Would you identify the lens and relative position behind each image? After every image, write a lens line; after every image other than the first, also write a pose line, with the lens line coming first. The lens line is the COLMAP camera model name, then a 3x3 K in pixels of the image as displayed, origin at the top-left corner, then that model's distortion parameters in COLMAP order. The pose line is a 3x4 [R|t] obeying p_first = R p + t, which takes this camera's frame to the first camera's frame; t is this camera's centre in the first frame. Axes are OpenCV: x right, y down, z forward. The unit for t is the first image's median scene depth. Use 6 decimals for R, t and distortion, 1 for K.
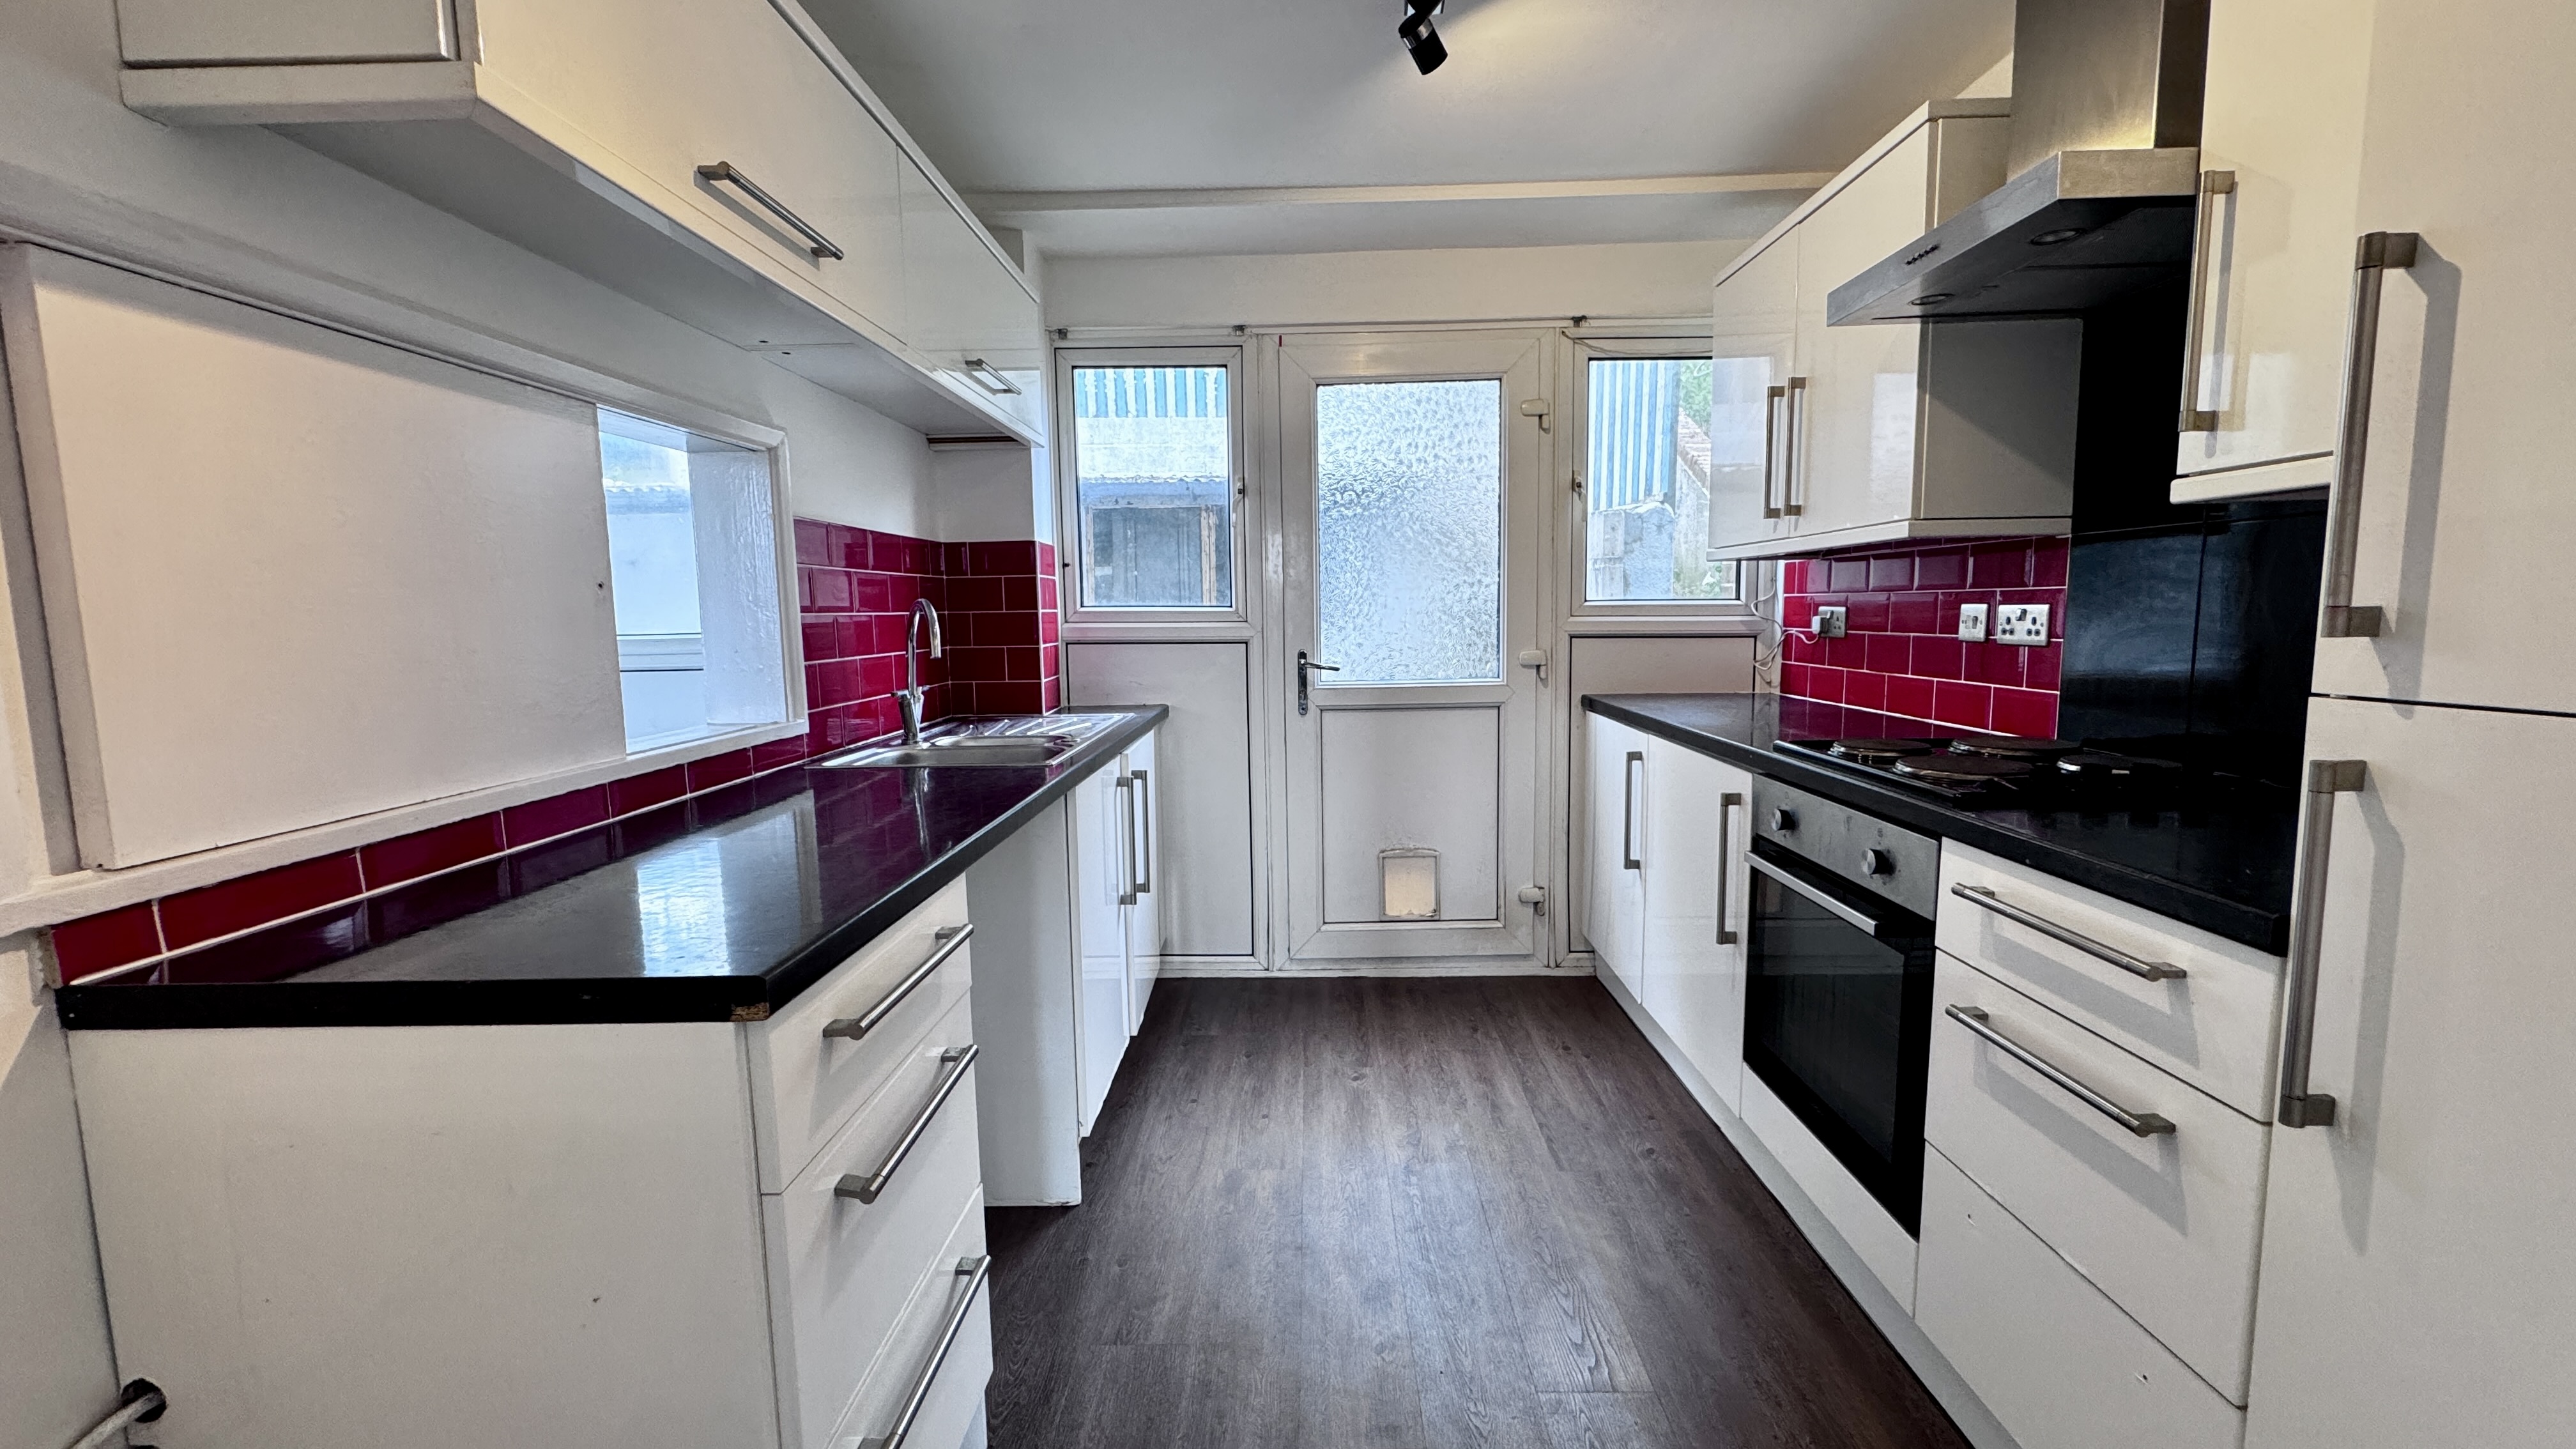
lens RADIAL K [[1027.8, 0, 1288.0], [0, 1027.8, 724.5], [0, 0, 1]] dist [-0.001427, 0.000057]
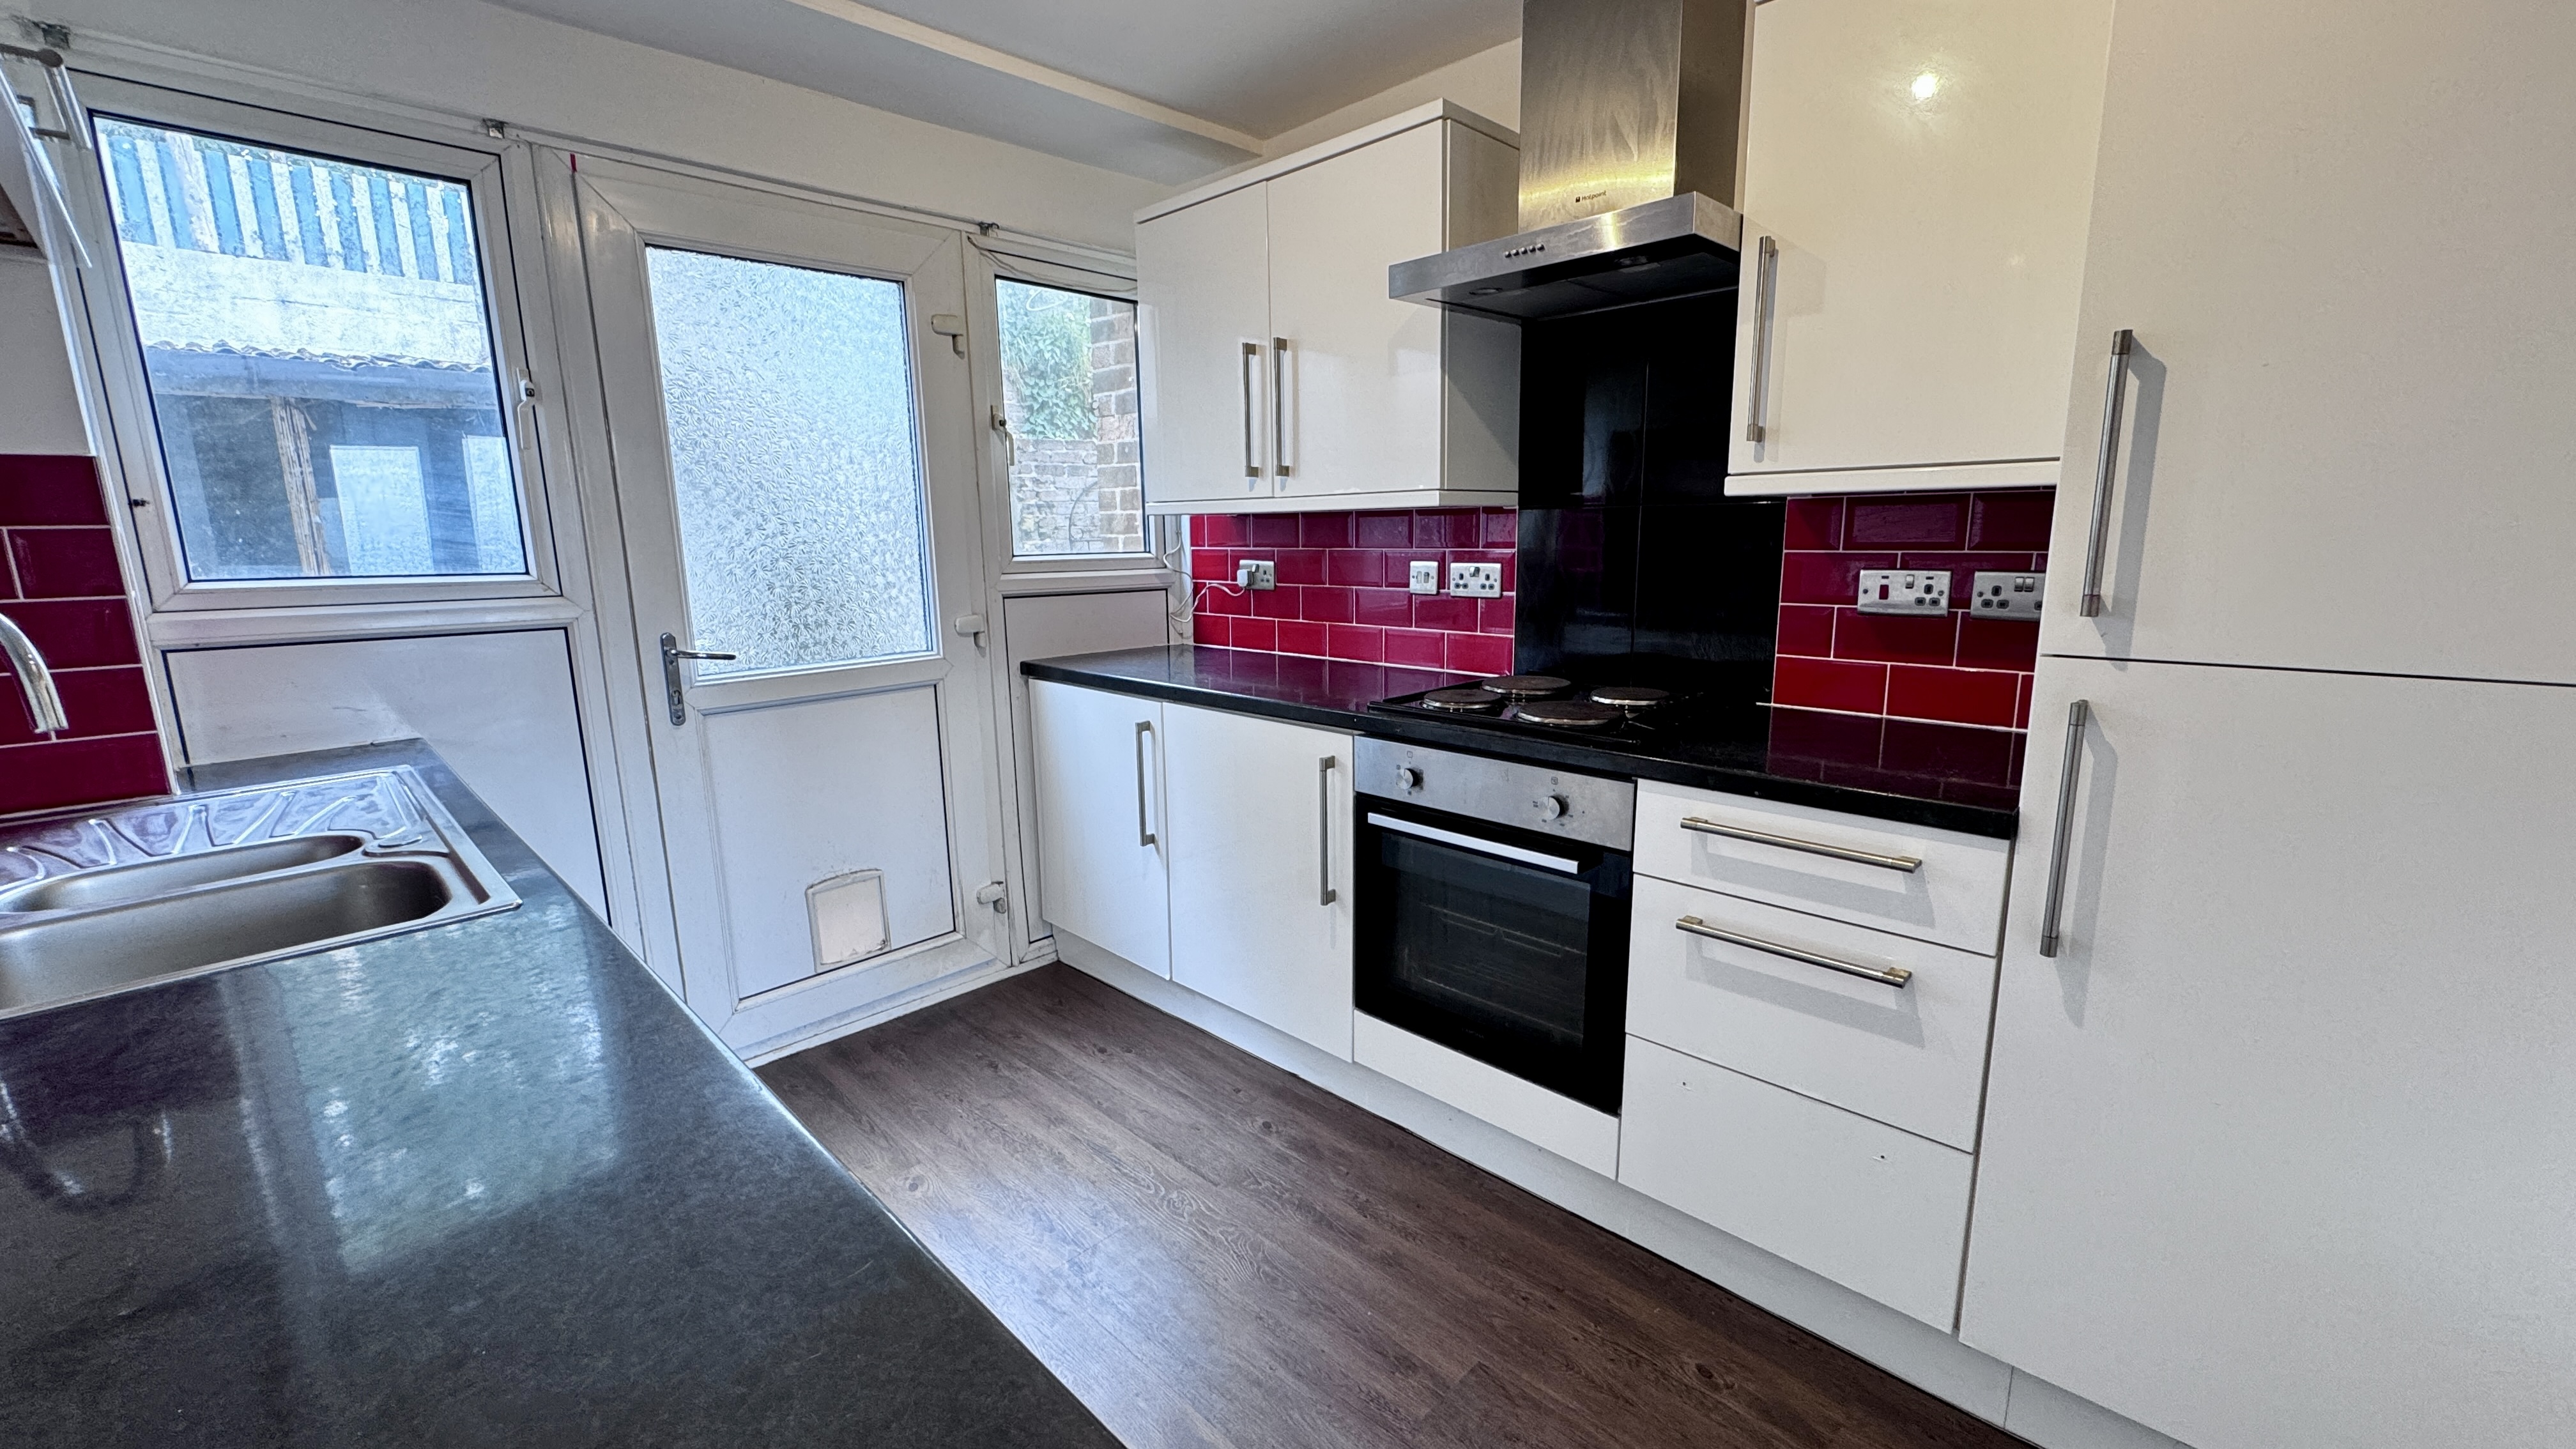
lens RADIAL K [[1027.8, 0, 1288.0], [0, 1027.8, 724.5], [0, 0, 1]] dist [-0.001427, 0.000057]
pose [[0.687460, -0.132794, 0.713978, -0.268026], [0.085930, 0.991107, 0.101599, -0.061139], [-0.721121, -0.008493, 0.692758, 0.282043]]
